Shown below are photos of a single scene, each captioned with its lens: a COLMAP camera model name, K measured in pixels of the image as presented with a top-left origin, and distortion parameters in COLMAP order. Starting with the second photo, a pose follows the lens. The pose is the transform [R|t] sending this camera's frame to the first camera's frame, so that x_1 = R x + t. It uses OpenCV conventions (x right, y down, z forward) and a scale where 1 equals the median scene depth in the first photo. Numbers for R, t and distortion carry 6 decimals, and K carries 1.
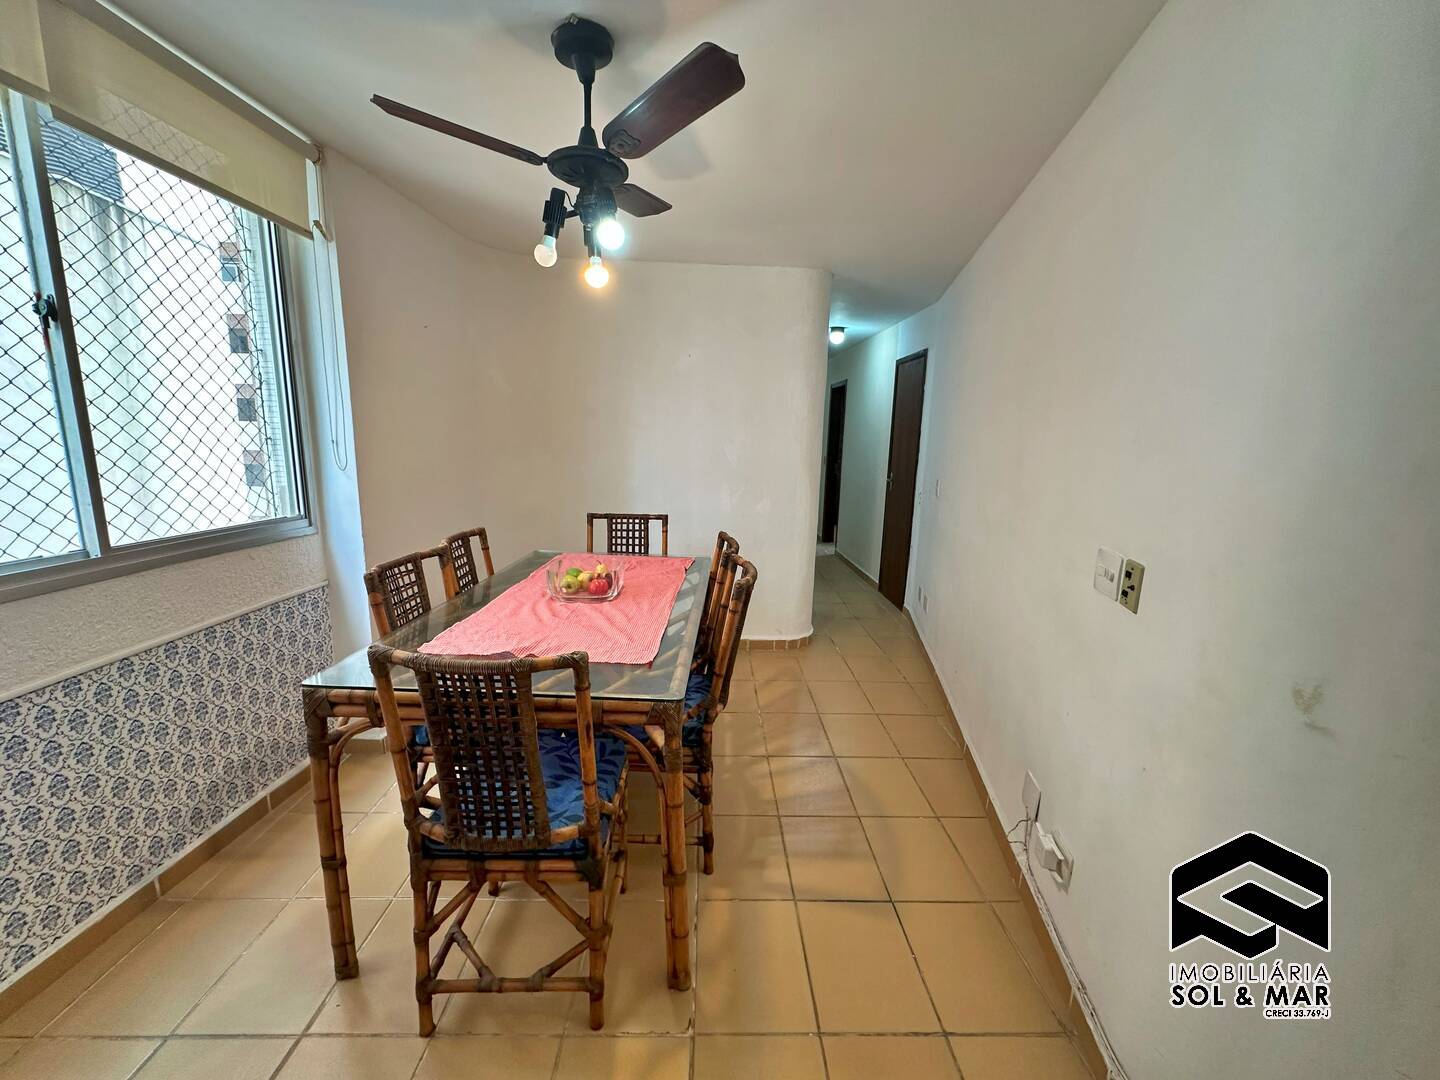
lens RADIAL K [[574.1, 0, 723.1], [0, 574.1, 544.3], [0, 0, 1]] dist [-0.001759, 0.000545]
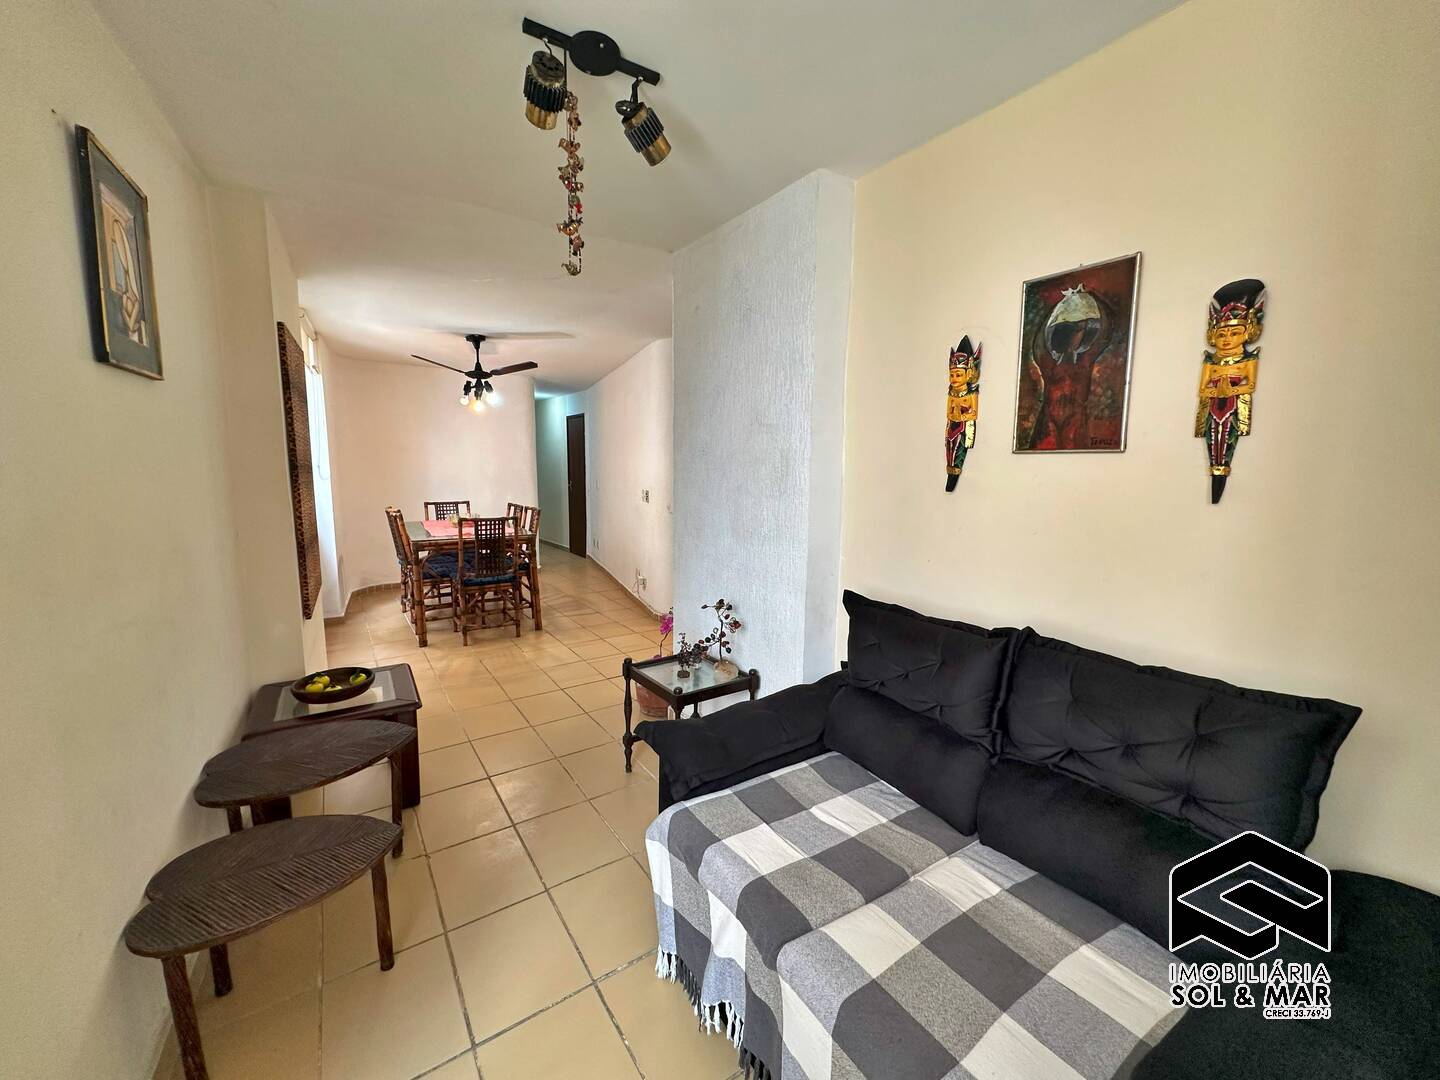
lens RADIAL K [[574.1, 0, 722.2], [0, 574.1, 539.0], [0, 0, 1]] dist [-0.001759, 0.000545]
pose [[0.838991, -0.083078, 0.537766, -0.439156], [0.109785, 0.993797, -0.017752, 0.210256], [-0.532955, 0.073932, 0.842908, -1.123725]]
